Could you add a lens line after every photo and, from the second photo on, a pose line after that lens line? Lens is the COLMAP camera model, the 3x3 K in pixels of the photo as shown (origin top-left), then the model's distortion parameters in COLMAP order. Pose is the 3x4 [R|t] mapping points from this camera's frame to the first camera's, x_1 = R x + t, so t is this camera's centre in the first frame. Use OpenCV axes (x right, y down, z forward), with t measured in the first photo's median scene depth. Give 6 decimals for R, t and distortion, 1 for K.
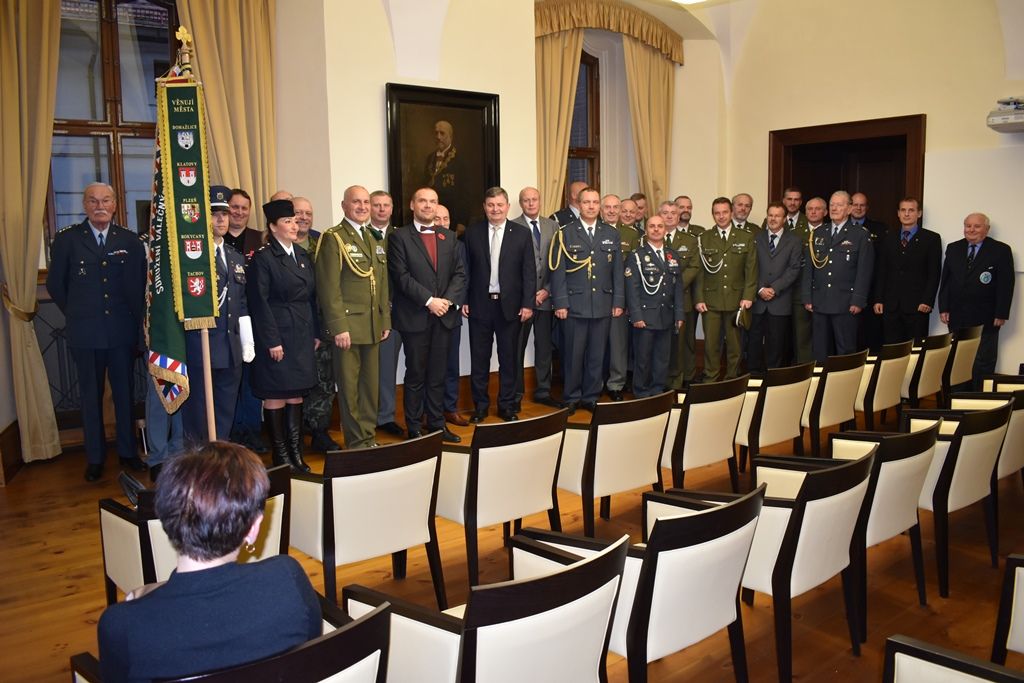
lens RADIAL K [[803.0, 0, 516.9], [0, 803.0, 339.5], [0, 0, 1]] dist [-0.104106, 0.018152]
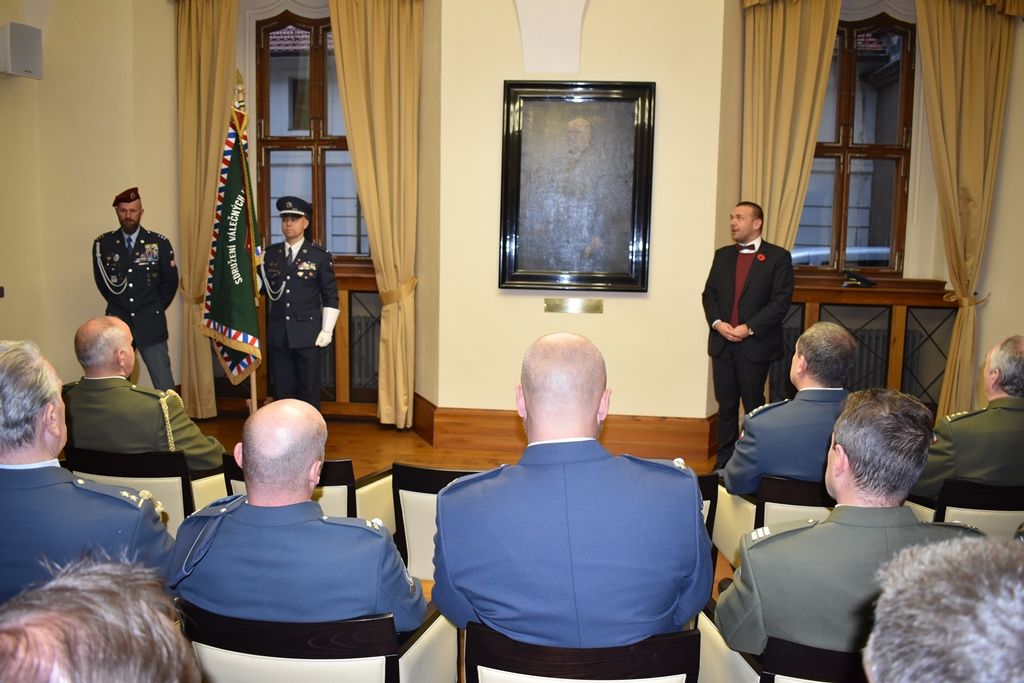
lens RADIAL K [[803.0, 0, 514.5], [0, 803.0, 345.6], [0, 0, 1]] dist [-0.104106, 0.018152]
pose [[0.748283, 0.113168, -0.653655, 0.451115], [-0.119196, 0.992242, 0.035336, -0.050236], [0.652583, 0.051472, 0.755967, 0.309118]]
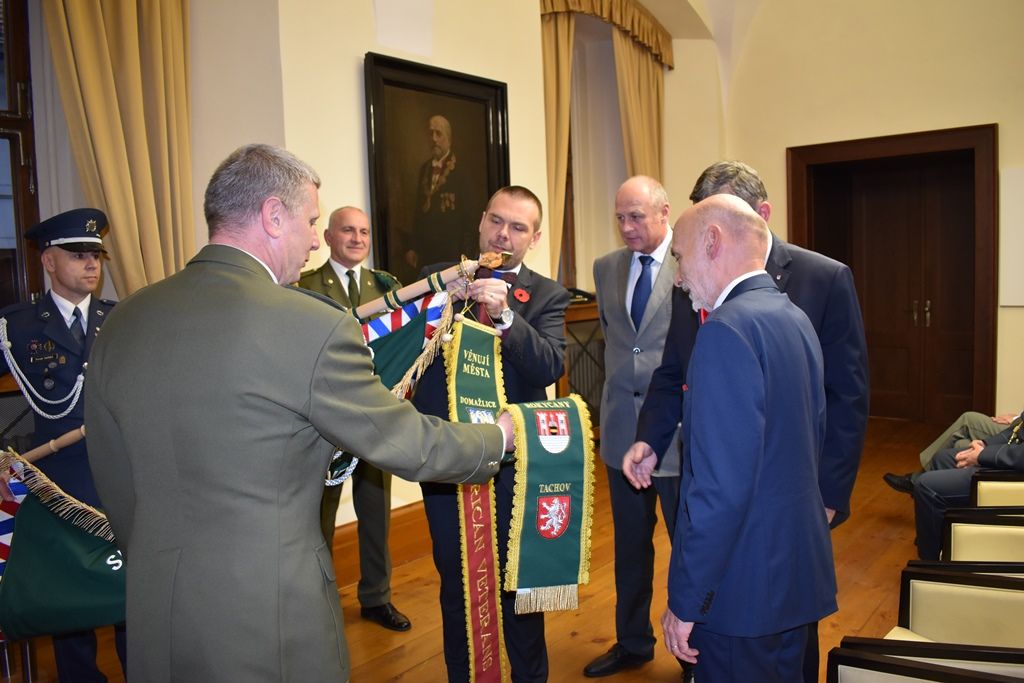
lens RADIAL K [[803.0, 0, 516.8], [0, 803.0, 346.9], [0, 0, 1]] dist [-0.104106, 0.018152]
pose [[0.976404, -0.042746, 0.211679, -0.180267], [0.052608, 0.997766, -0.041179, -0.044964], [-0.209446, 0.051343, 0.976471, 0.330085]]
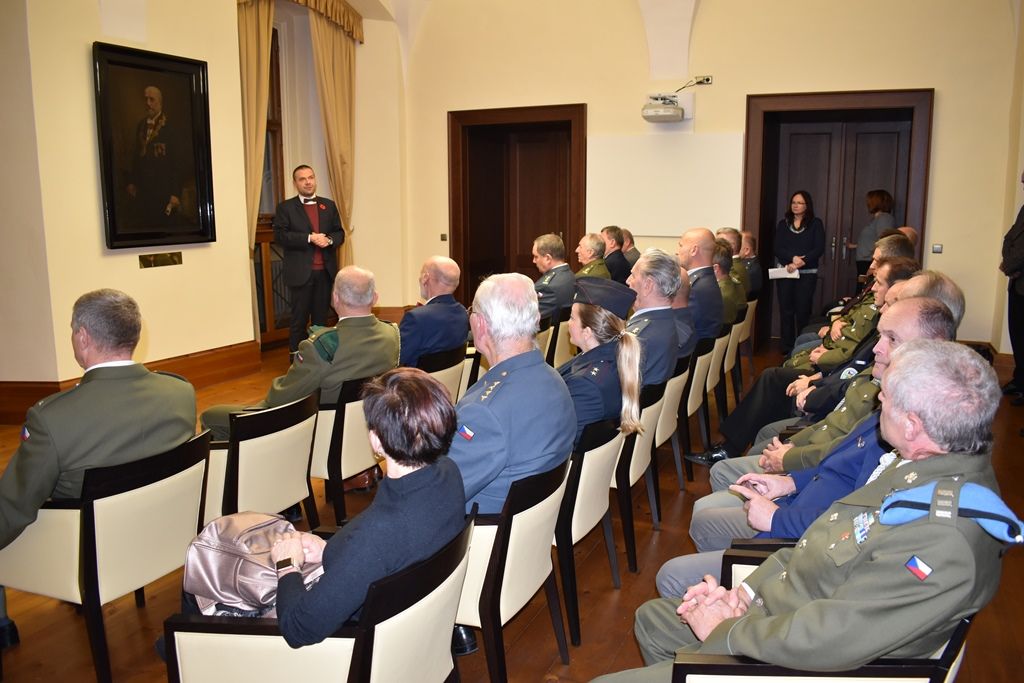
lens RADIAL K [[803.0, 0, 525.9], [0, 803.0, 348.8], [0, 0, 1]] dist [-0.104106, 0.018152]
pose [[0.877335, -0.074307, 0.474090, -0.162950], [0.054178, 0.996960, 0.055999, 0.008009], [-0.476810, -0.023444, 0.878694, -0.025831]]
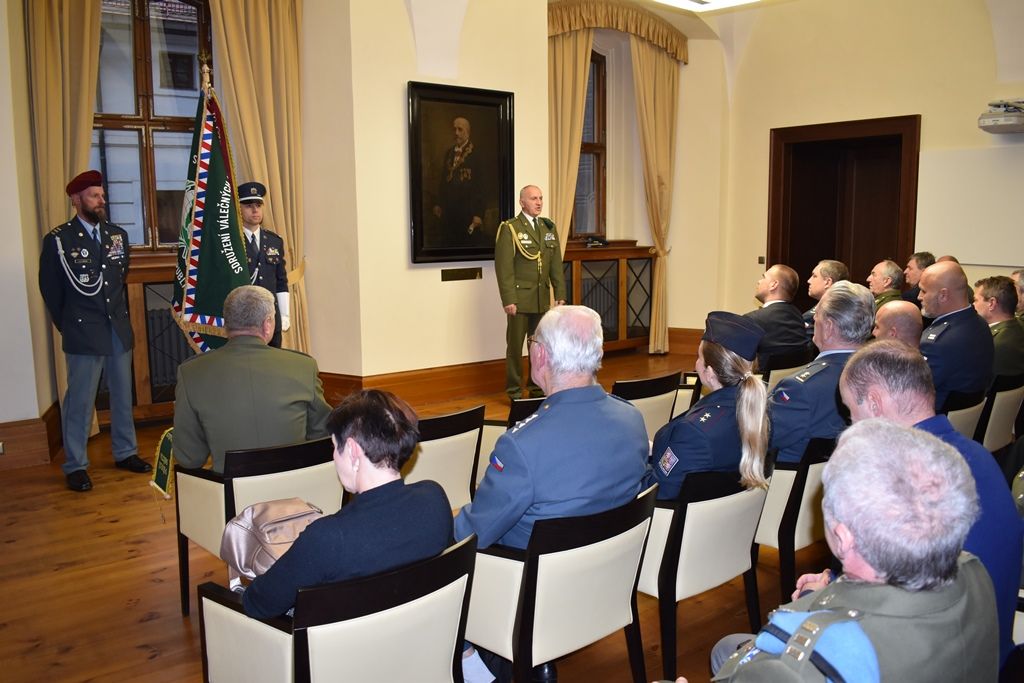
lens RADIAL K [[803.0, 0, 520.4], [0, 803.0, 346.5], [0, 0, 1]] dist [-0.104106, 0.018152]
pose [[0.999923, 0.005002, 0.011385, -0.025016], [-0.005220, 0.999803, 0.019172, 0.005475], [-0.011287, -0.019229, 0.999751, -0.051071]]
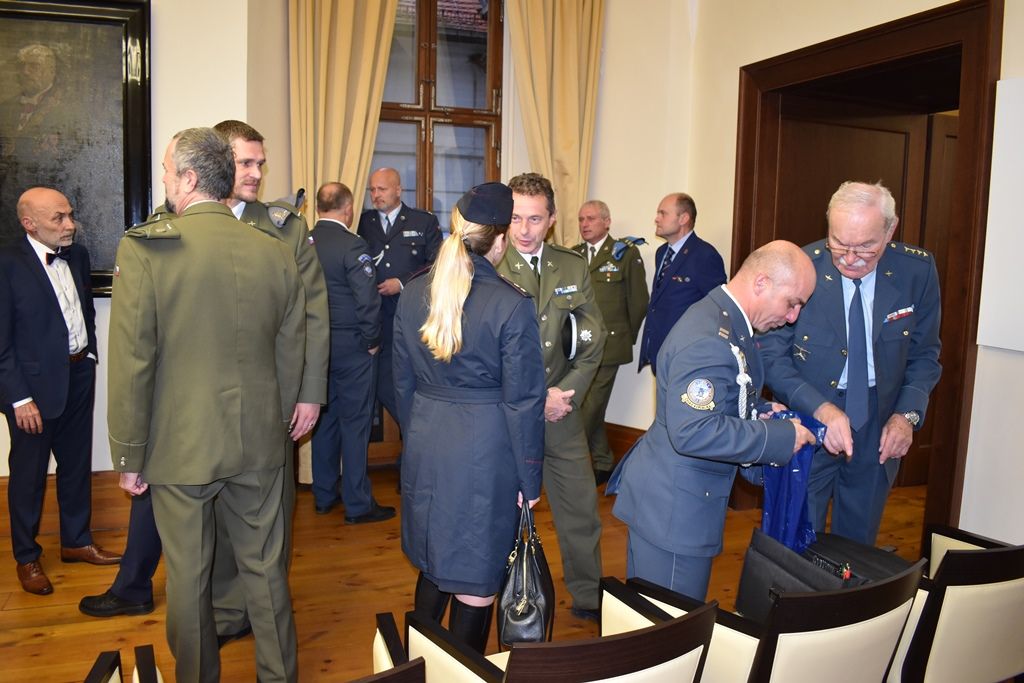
lens RADIAL K [[803.0, 0, 515.8], [0, 803.0, 342.9], [0, 0, 1]] dist [-0.104106, 0.018152]
pose [[0.960906, 0.073186, -0.267028, 0.417493], [-0.074495, 0.997208, 0.005239, -0.082711], [0.266666, 0.014858, 0.963675, 0.552350]]
